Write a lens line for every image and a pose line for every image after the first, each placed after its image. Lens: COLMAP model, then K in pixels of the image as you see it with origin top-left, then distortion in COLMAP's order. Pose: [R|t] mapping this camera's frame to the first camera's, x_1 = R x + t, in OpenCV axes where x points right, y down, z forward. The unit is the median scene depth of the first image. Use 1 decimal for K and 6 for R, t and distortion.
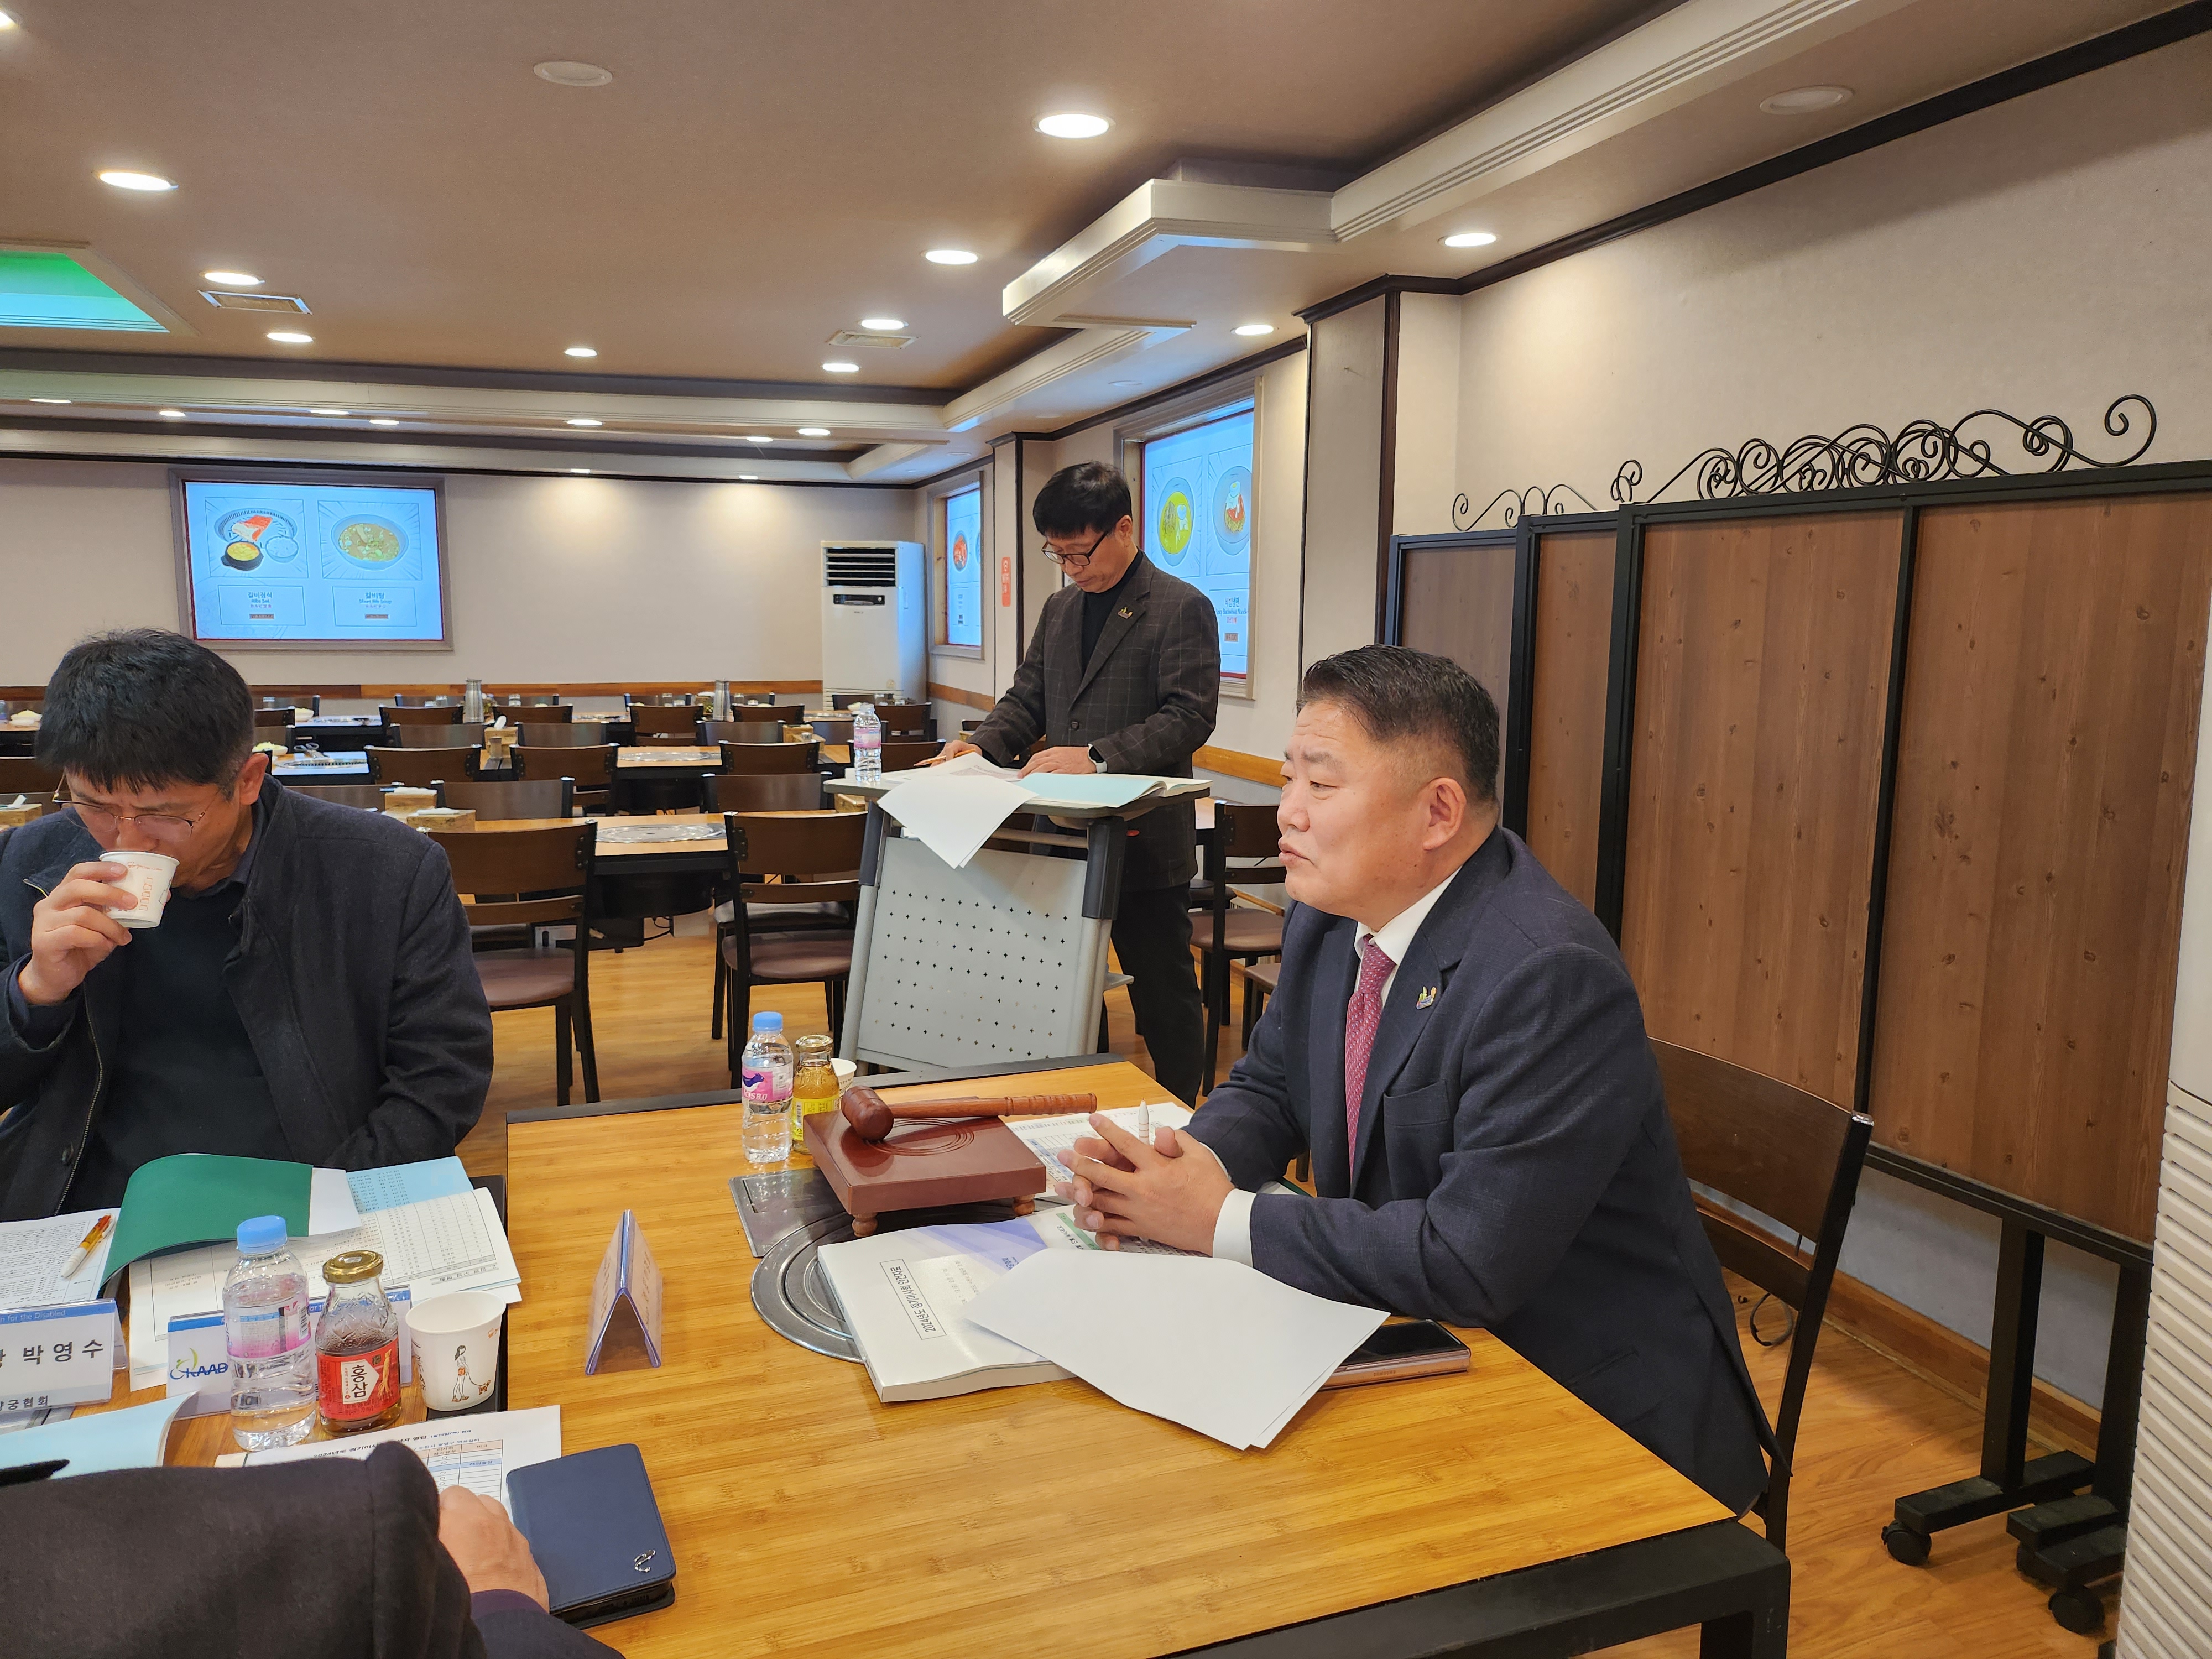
lens RADIAL K [[1535.1, 0, 1089.6], [0, 1535.1, 832.0], [0, 0, 1]] dist [0.056172, -0.056016]
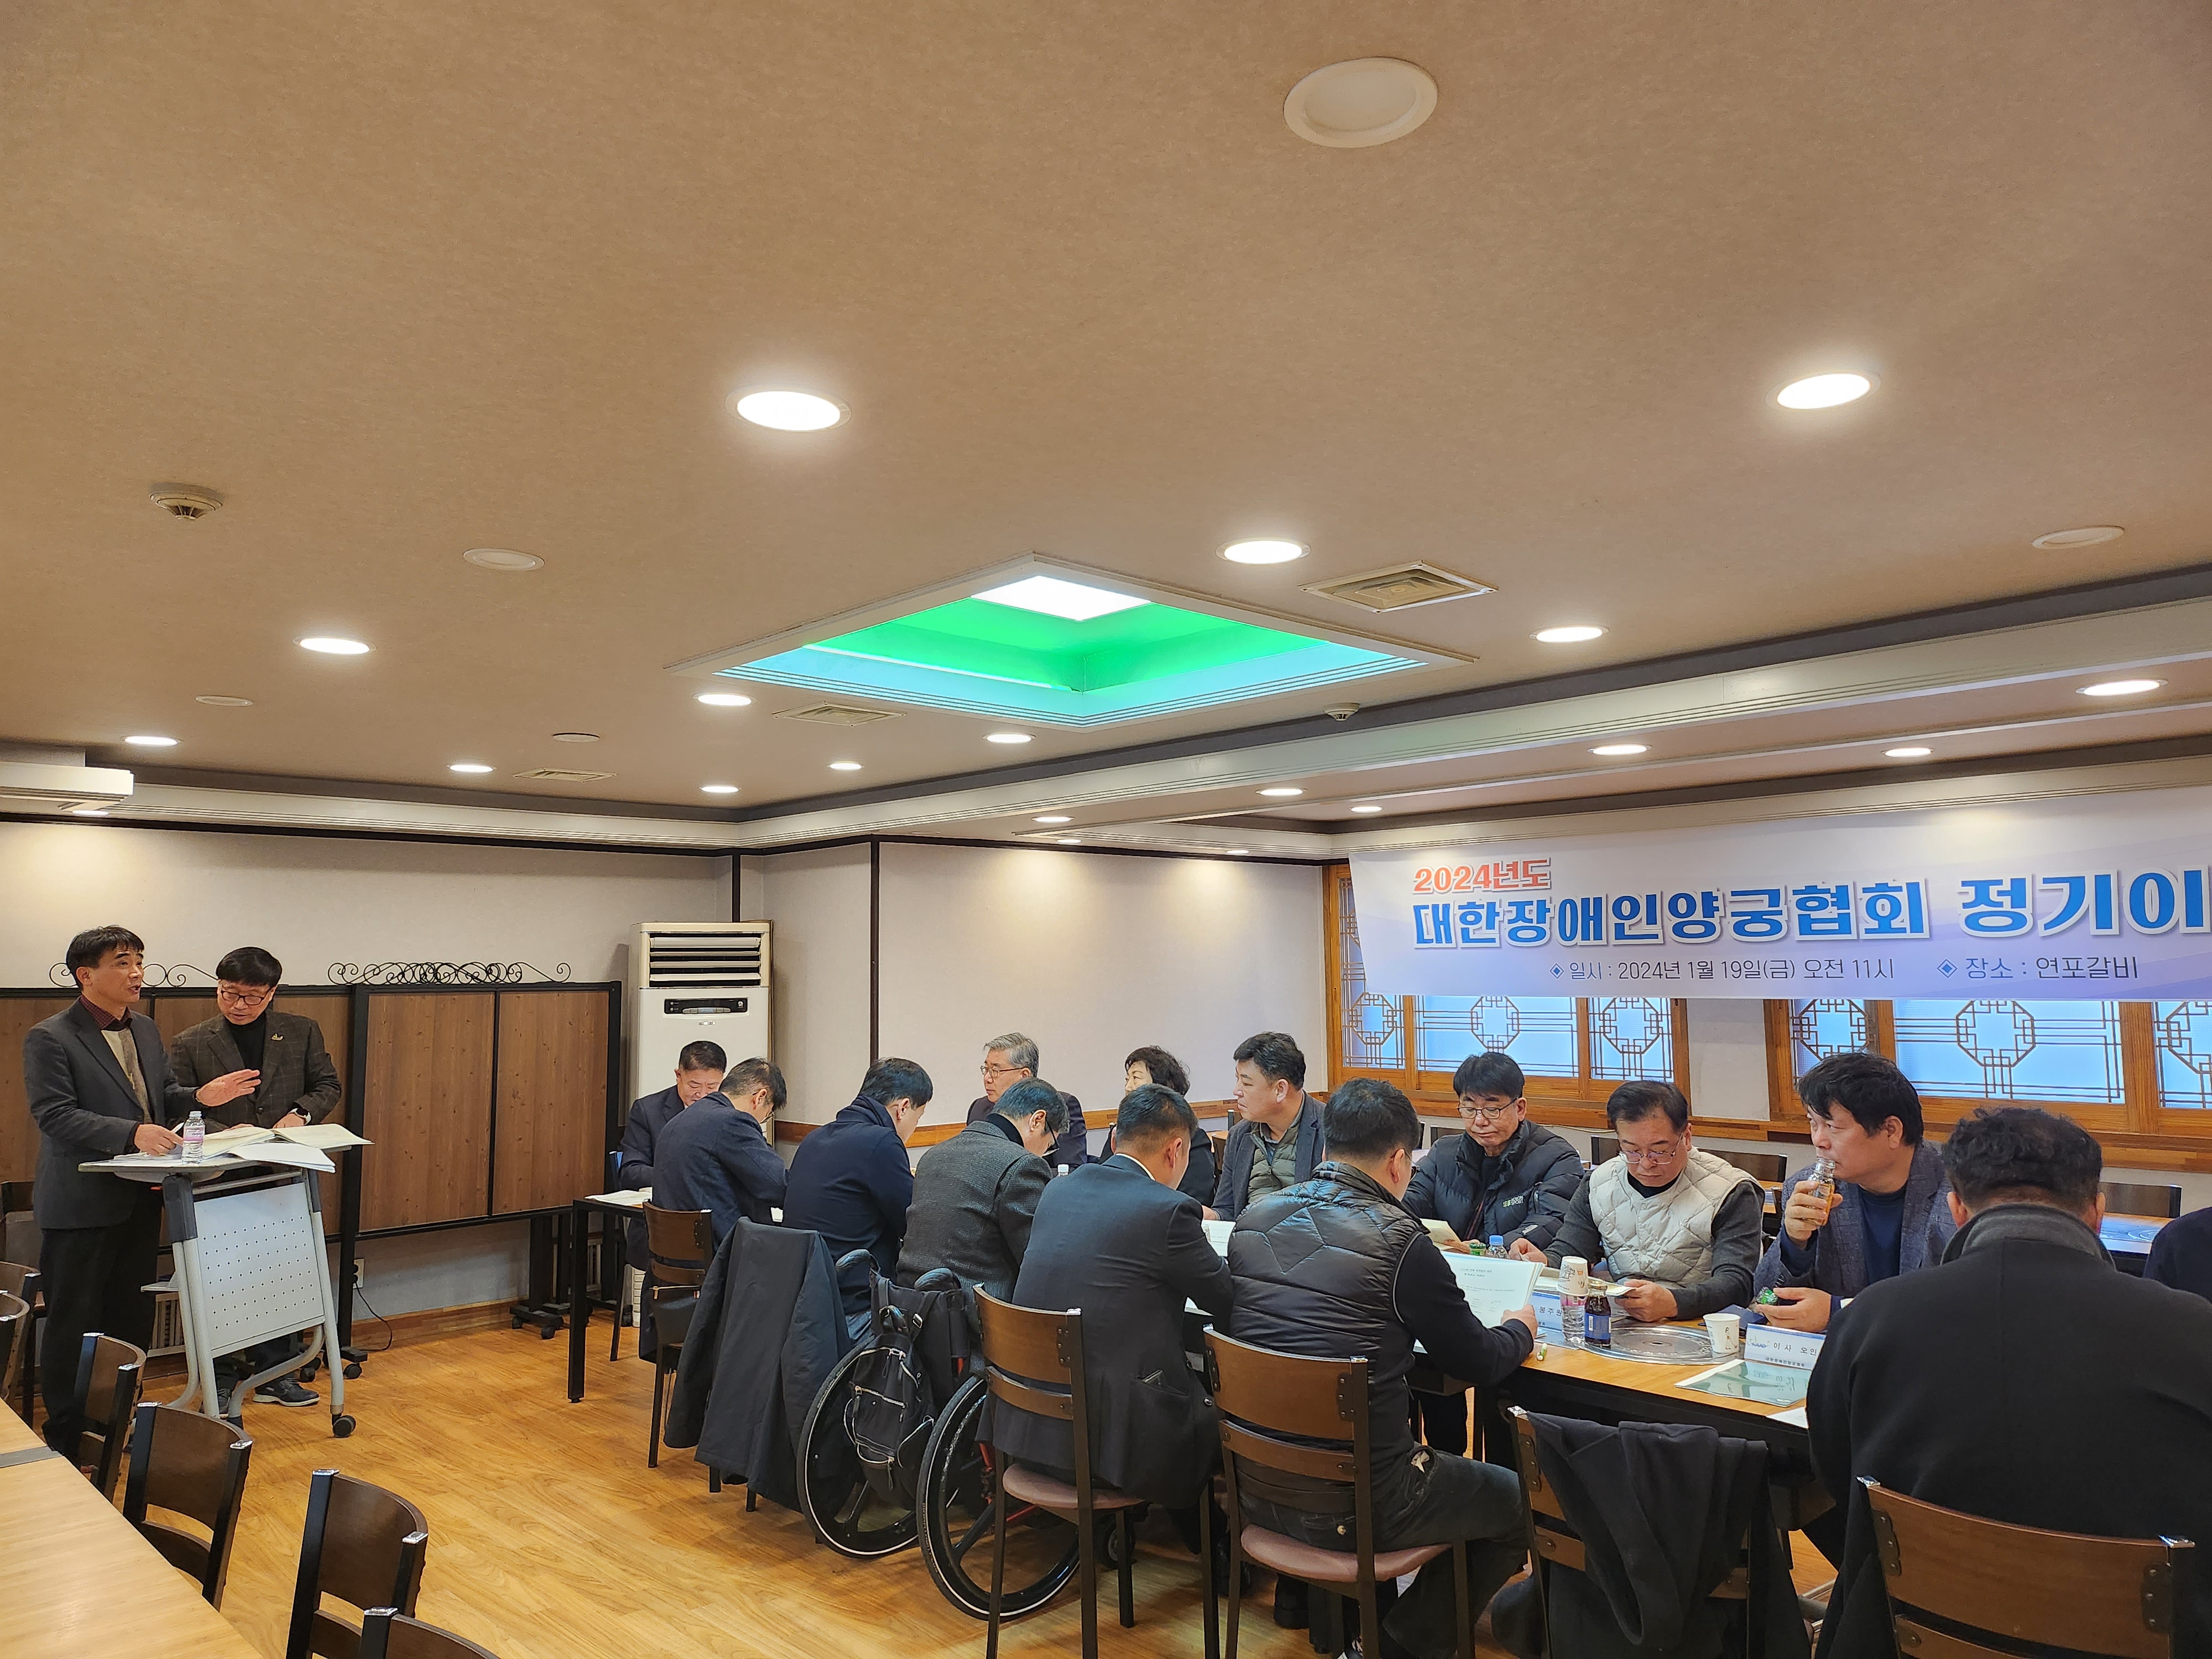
lens RADIAL K [[1535.1, 0, 1089.6], [0, 1535.1, 832.0], [0, 0, 1]] dist [0.056172, -0.056016]
pose [[-0.388211, 0.076616, 0.918380, -2.448033], [0.136405, 0.990339, -0.024959, -0.259499], [-0.911420, 0.115583, -0.394911, 1.012514]]
